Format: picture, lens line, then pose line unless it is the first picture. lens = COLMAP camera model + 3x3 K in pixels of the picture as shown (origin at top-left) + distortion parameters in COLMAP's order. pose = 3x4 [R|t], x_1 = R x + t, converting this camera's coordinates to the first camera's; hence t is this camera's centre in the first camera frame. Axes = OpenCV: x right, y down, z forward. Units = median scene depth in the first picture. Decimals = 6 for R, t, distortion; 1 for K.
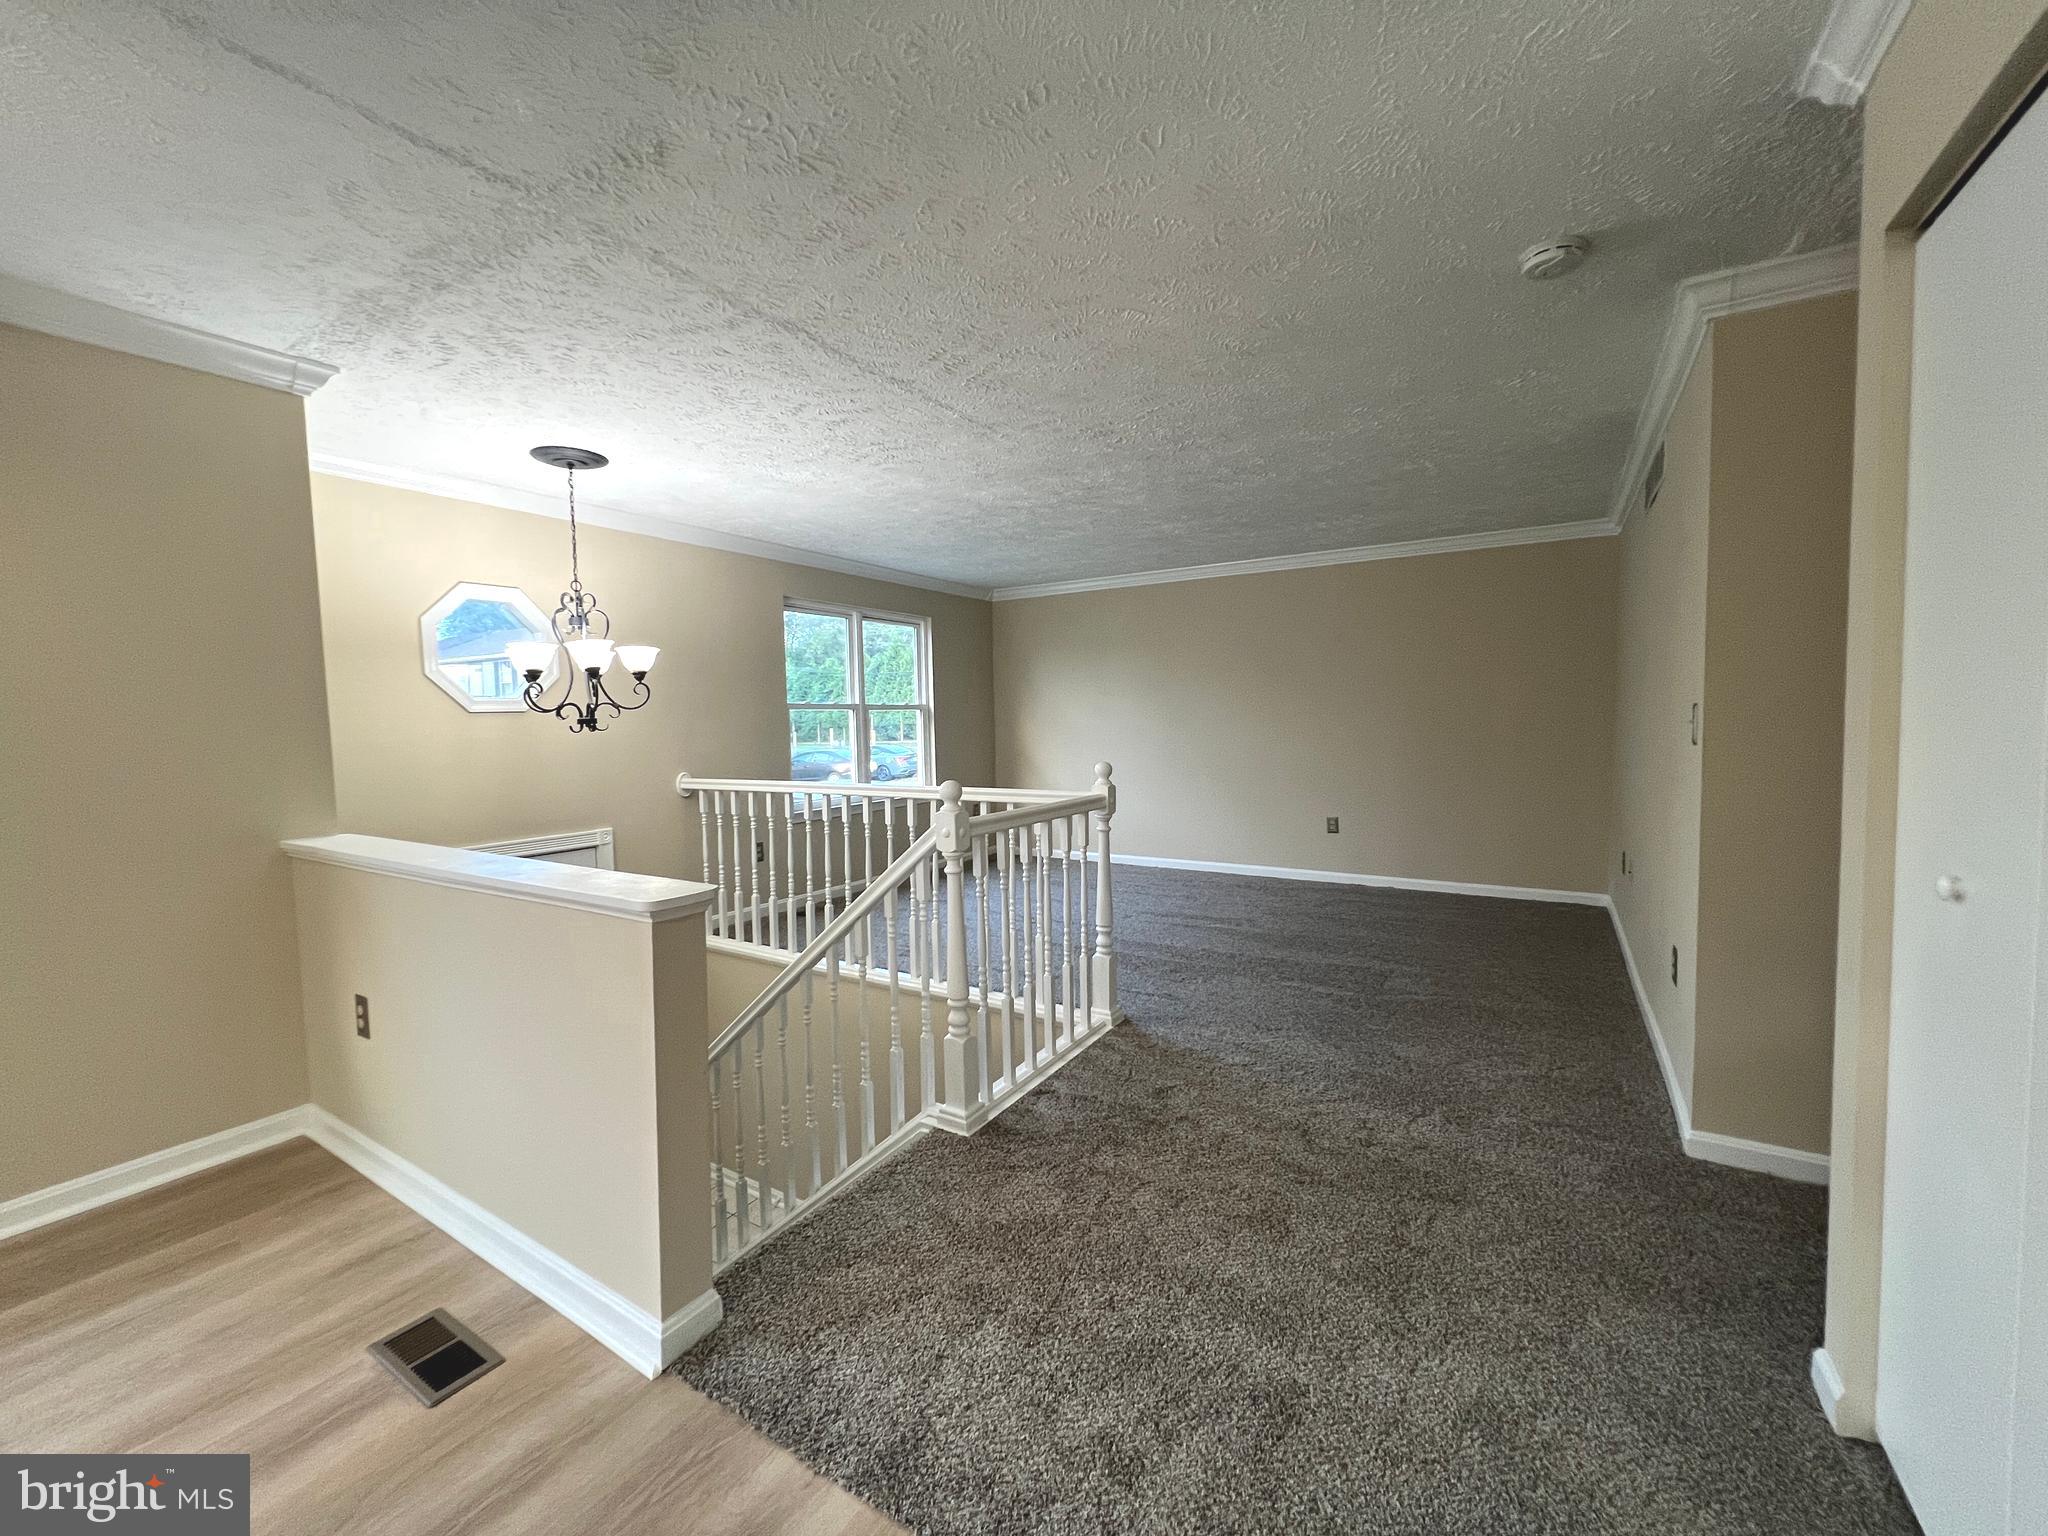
lens RADIAL K [[819.7, 0, 1019.9], [0, 819.7, 769.7], [0, 0, 1]] dist [-0.001254, -0.002987]
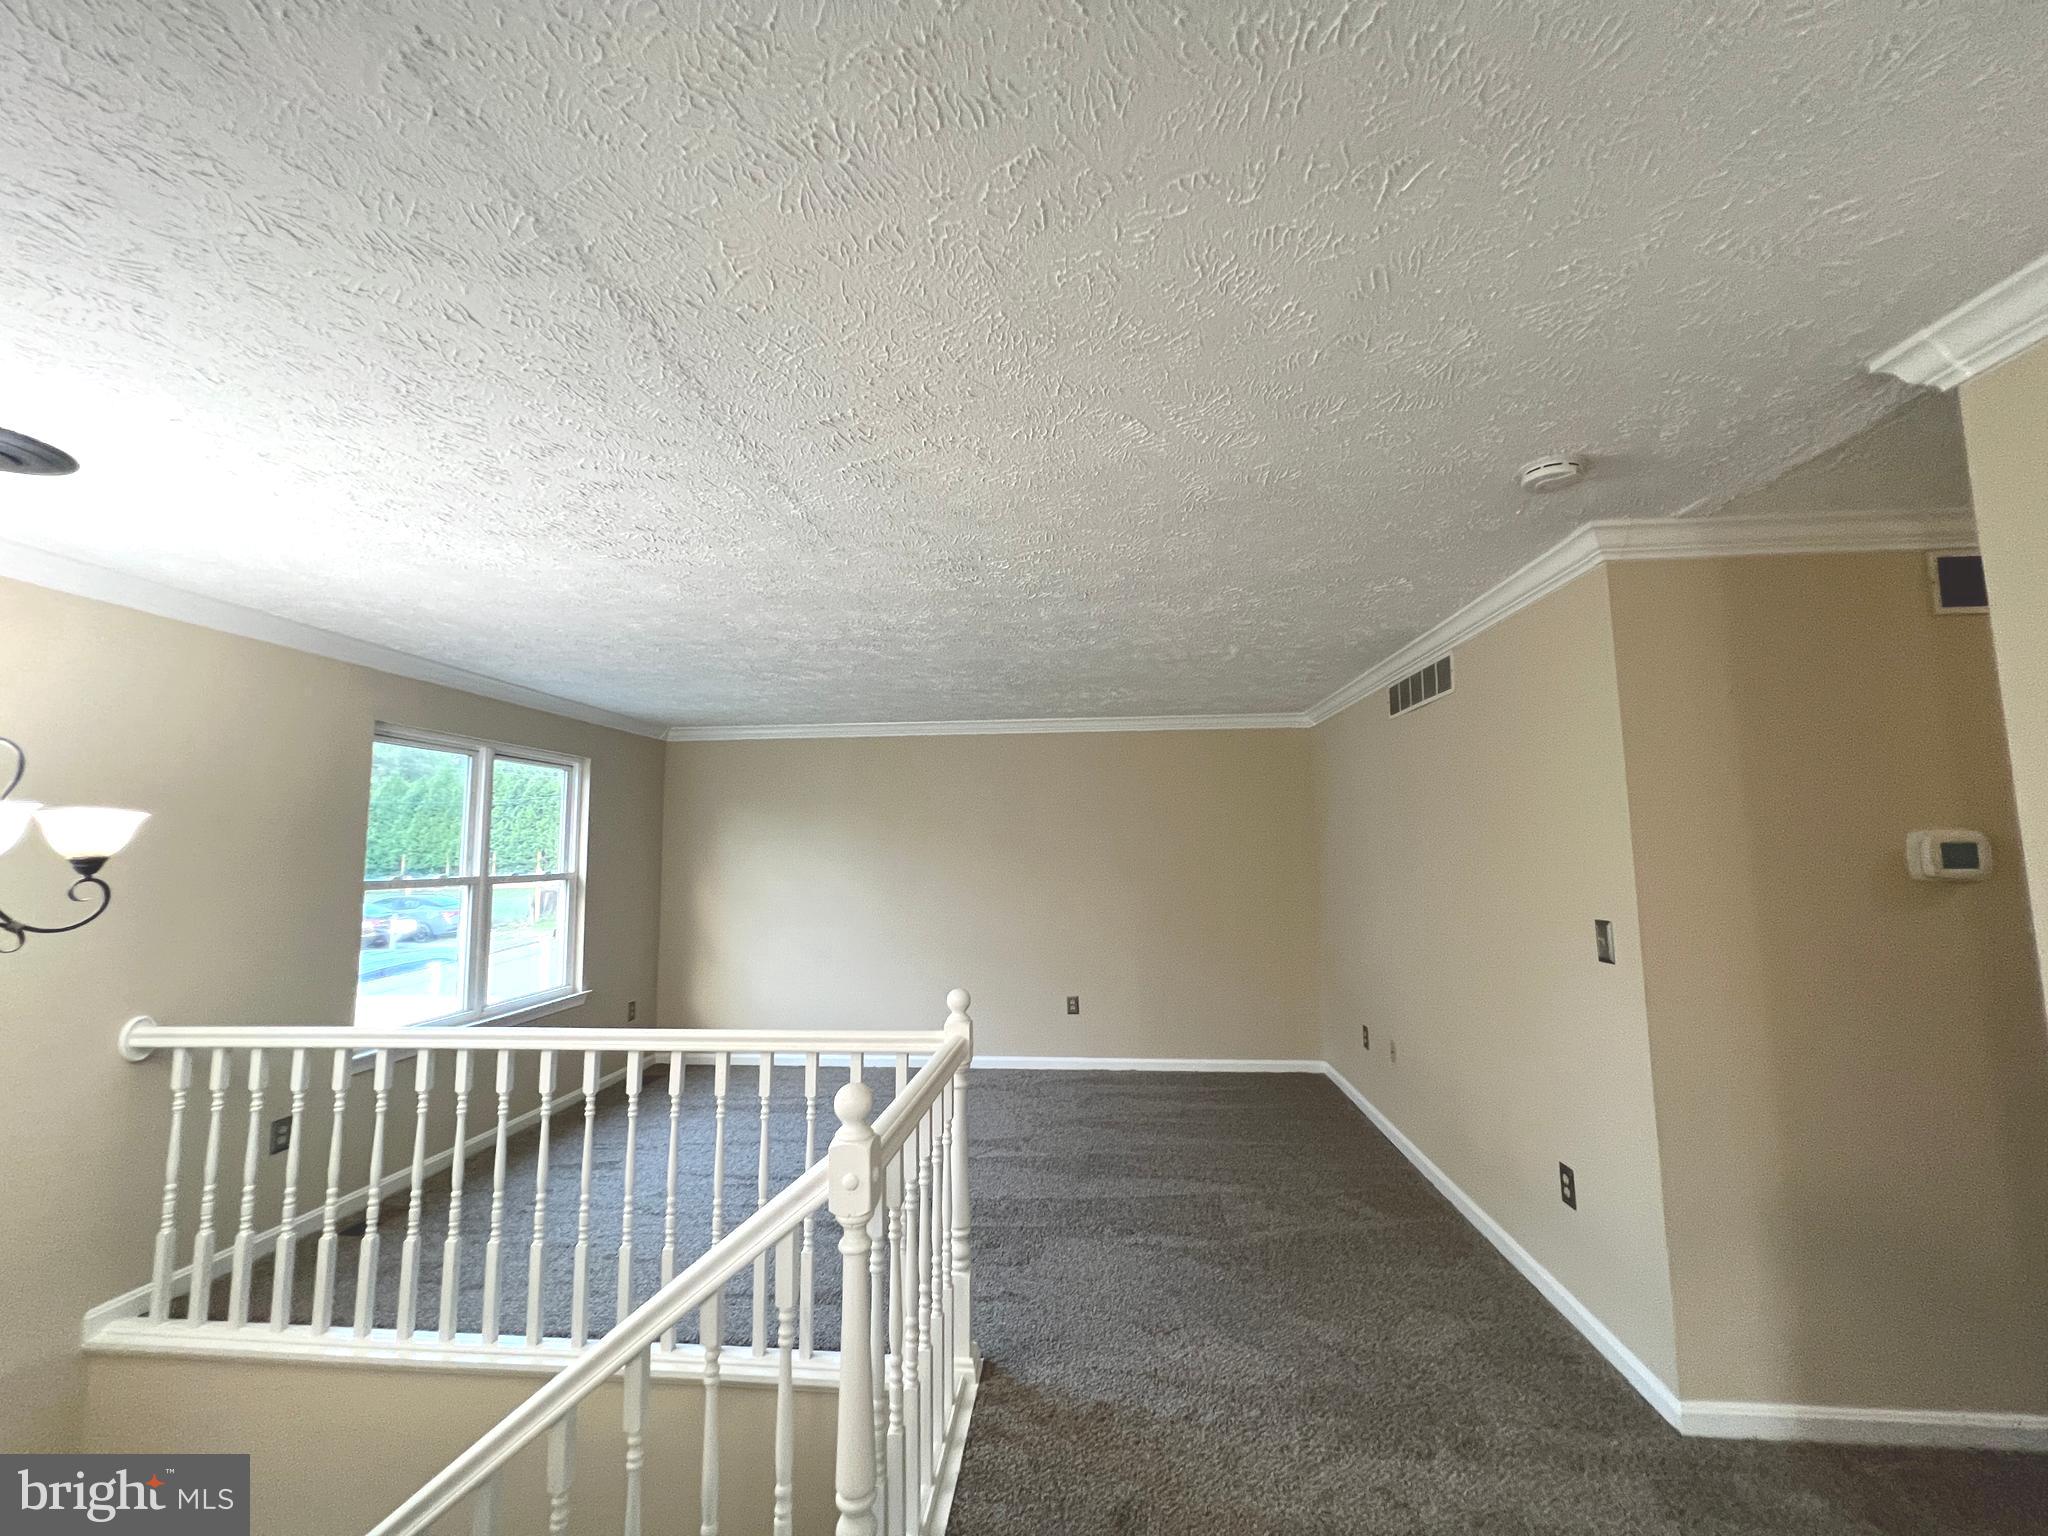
lens RADIAL K [[823.8, 0, 1024.0], [0, 823.8, 768.0], [0, 0, 1]] dist [-0.002257, -0.000160]
pose [[0.889951, 0.054025, 0.452846, -0.144321], [0.023373, 0.986251, -0.163593, -0.062602], [-0.455457, 0.156174, 0.876452, 0.217896]]
